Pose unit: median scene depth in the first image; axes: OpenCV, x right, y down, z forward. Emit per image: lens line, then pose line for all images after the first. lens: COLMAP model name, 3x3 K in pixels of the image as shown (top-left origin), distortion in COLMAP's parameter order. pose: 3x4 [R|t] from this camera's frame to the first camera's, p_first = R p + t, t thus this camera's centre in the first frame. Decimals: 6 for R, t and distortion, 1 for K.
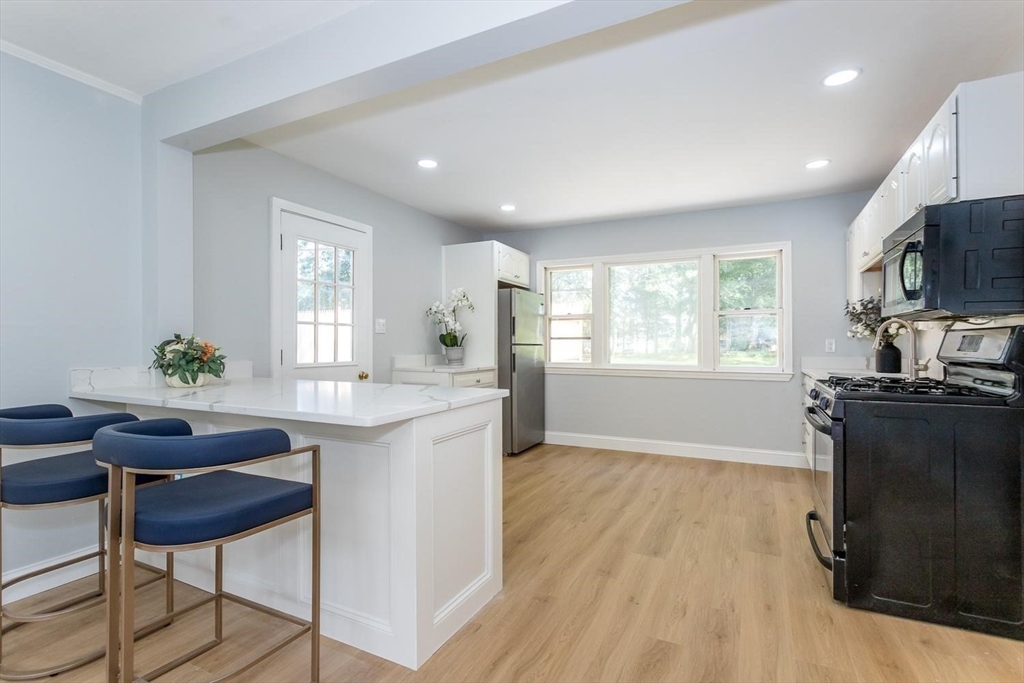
lens RADIAL K [[510.3, 0, 508.9], [0, 510.3, 329.1], [0, 0, 1]] dist [-0.001849, -0.000193]
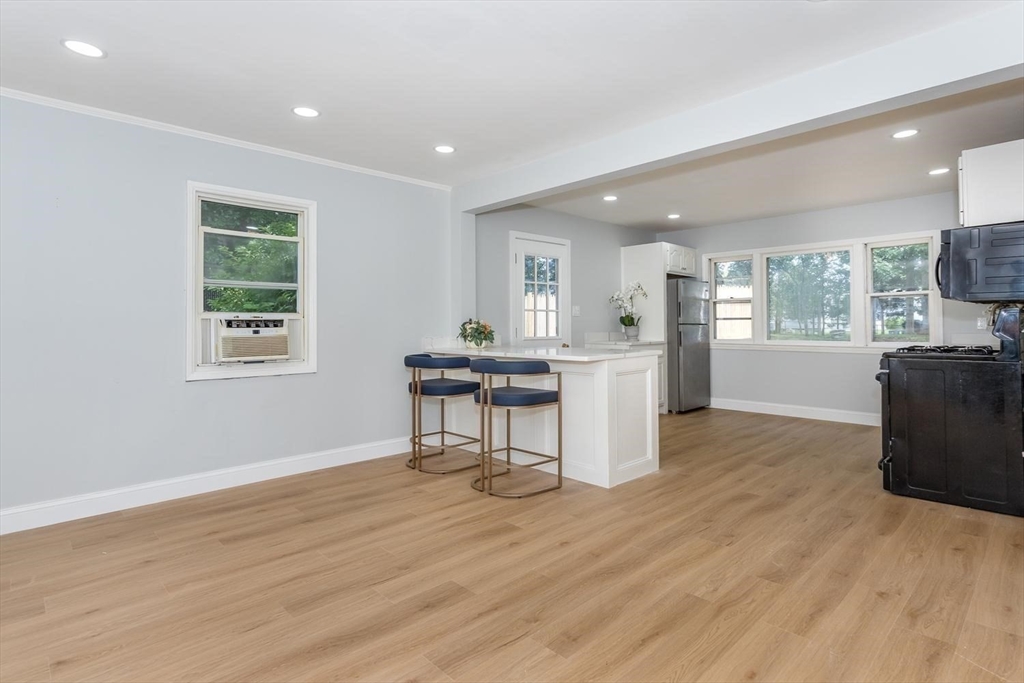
lens RADIAL K [[510.3, 0, 508.9], [0, 510.3, 329.1], [0, 0, 1]] dist [-0.001849, -0.000193]
pose [[0.939405, -0.001970, -0.342803, 0.046407], [0.014273, 0.999341, 0.033370, -0.005872], [0.342511, -0.036241, 0.938814, -0.333352]]
